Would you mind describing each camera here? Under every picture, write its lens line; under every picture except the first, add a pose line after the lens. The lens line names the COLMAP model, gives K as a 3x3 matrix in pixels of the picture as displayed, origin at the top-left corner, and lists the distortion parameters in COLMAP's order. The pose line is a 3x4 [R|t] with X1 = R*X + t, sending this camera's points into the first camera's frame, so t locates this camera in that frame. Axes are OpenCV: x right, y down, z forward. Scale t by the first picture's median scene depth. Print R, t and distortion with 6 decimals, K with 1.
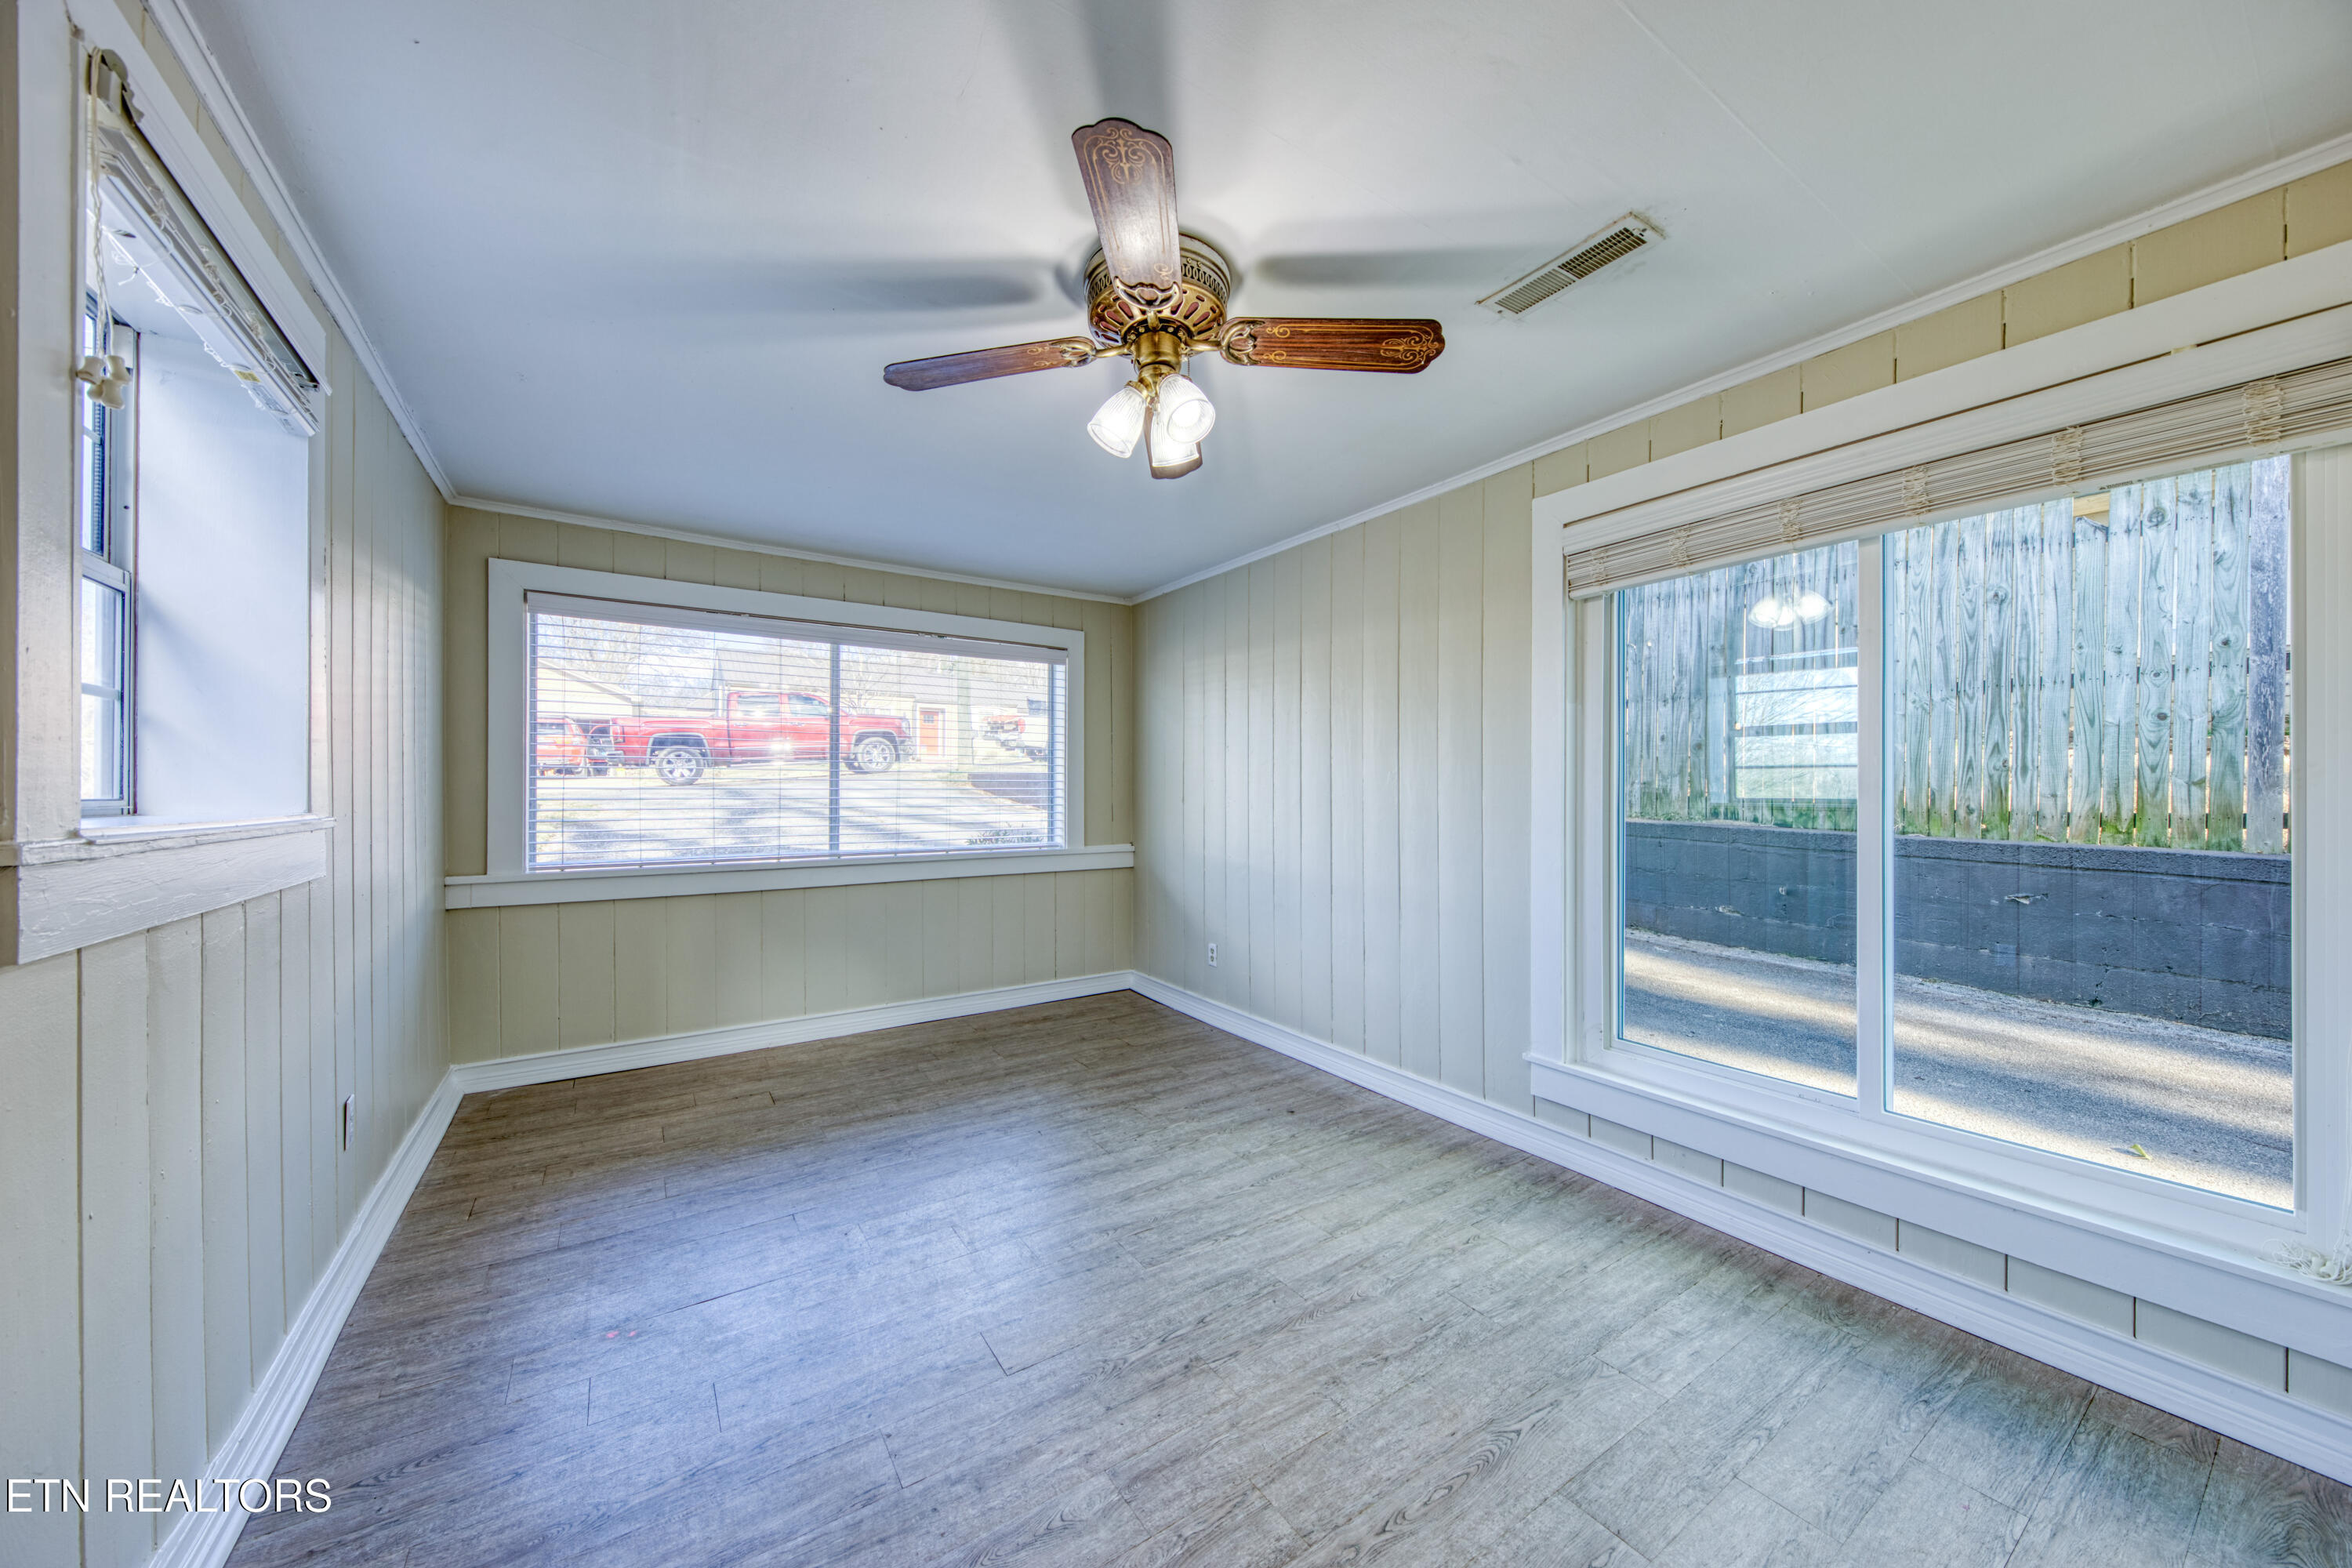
lens RADIAL K [[835.3, 0, 1179.4], [0, 835.3, 774.3], [0, 0, 1]] dist [0.000739, -0.000102]
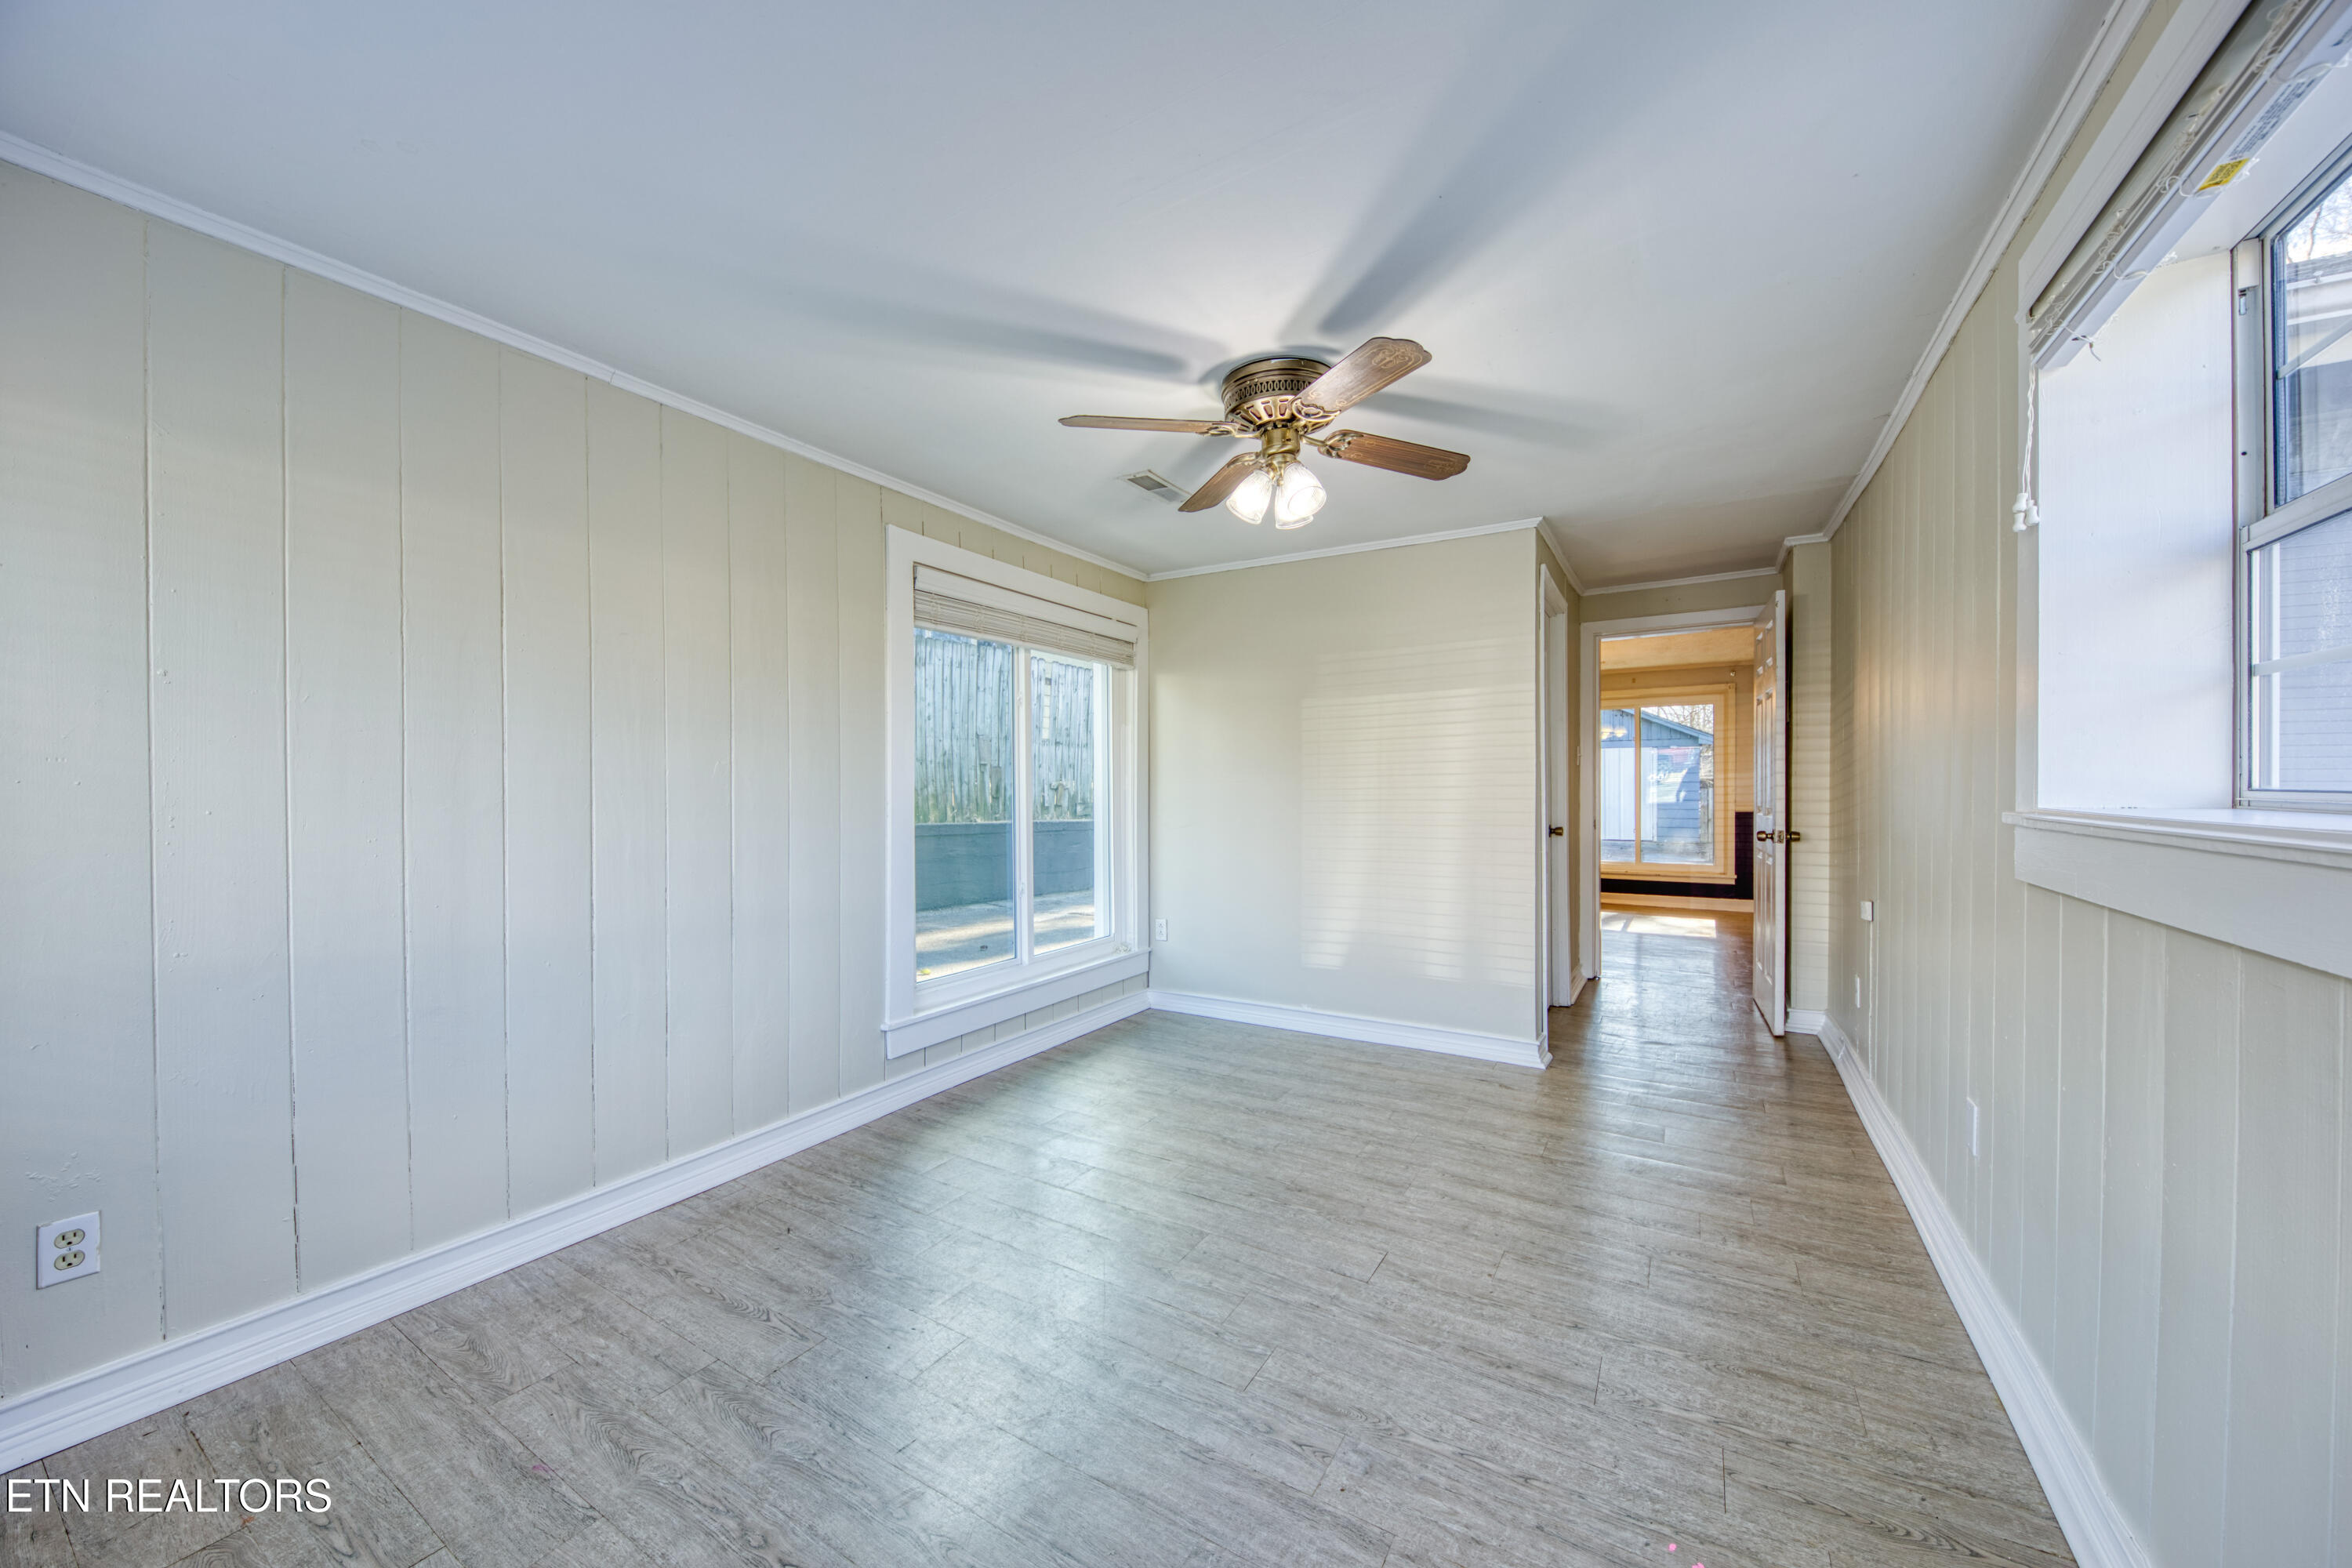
lens RADIAL K [[835.3, 0, 1179.4], [0, 835.3, 774.3], [0, 0, 1]] dist [0.000739, -0.000102]
pose [[-0.427907, 0.017291, 0.903658, -0.745634], [-0.012703, 0.999603, -0.025142, 0.026941], [-0.903734, -0.022238, -0.427517, 1.126422]]
